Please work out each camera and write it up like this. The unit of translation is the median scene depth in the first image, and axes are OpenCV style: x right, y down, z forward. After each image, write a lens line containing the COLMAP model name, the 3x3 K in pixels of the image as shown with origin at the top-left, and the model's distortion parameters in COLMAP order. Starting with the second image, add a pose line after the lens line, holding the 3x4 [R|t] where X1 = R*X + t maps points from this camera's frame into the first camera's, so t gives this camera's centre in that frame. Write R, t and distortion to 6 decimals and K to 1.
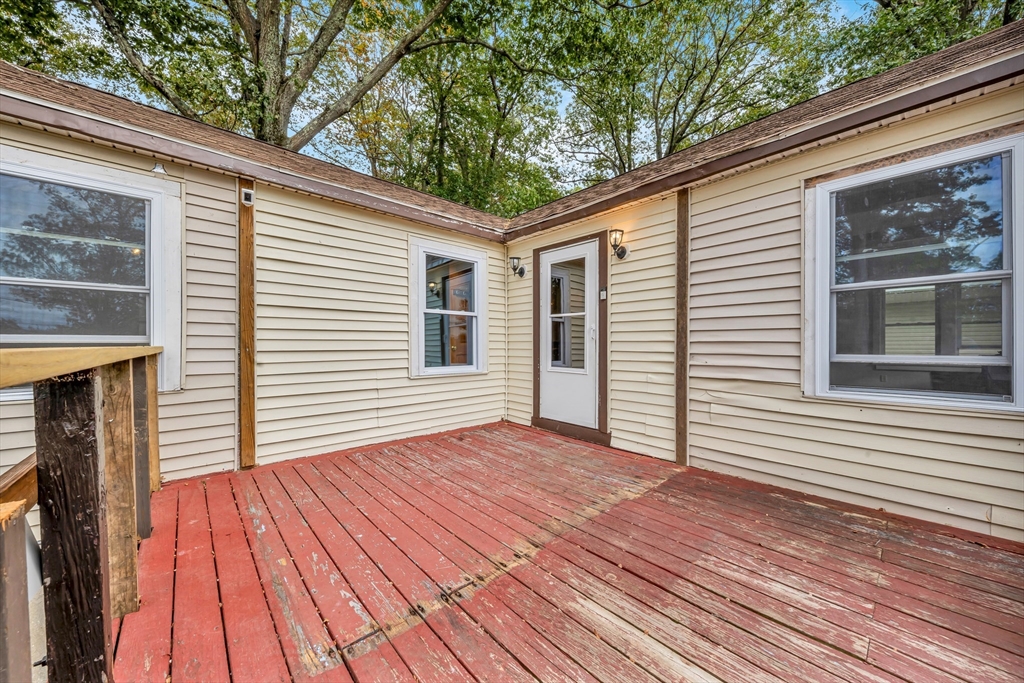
lens RADIAL K [[361.0, 0, 504.9], [0, 361.0, 338.3], [0, 0, 1]] dist [0.001486, -0.001184]
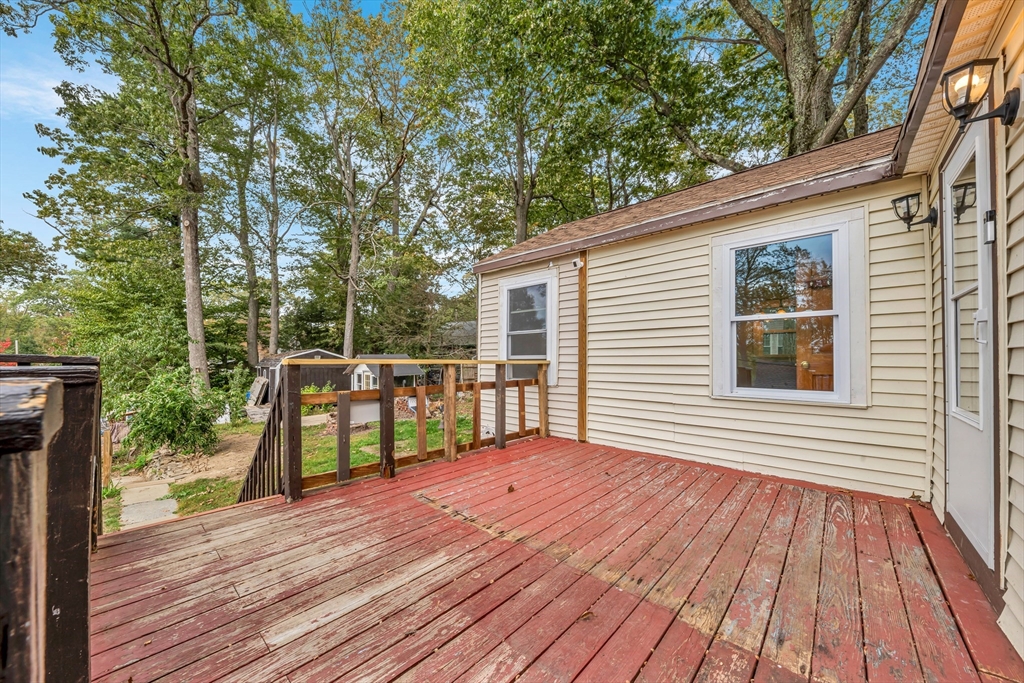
lens RADIAL K [[361.0, 0, 508.5], [0, 361.0, 349.9], [0, 0, 1]] dist [0.001486, -0.001184]
pose [[0.096454, -0.029245, -0.994908, 0.782581], [0.017679, 0.999461, -0.027665, 0.012186], [0.995180, -0.014921, 0.096919, 0.563072]]
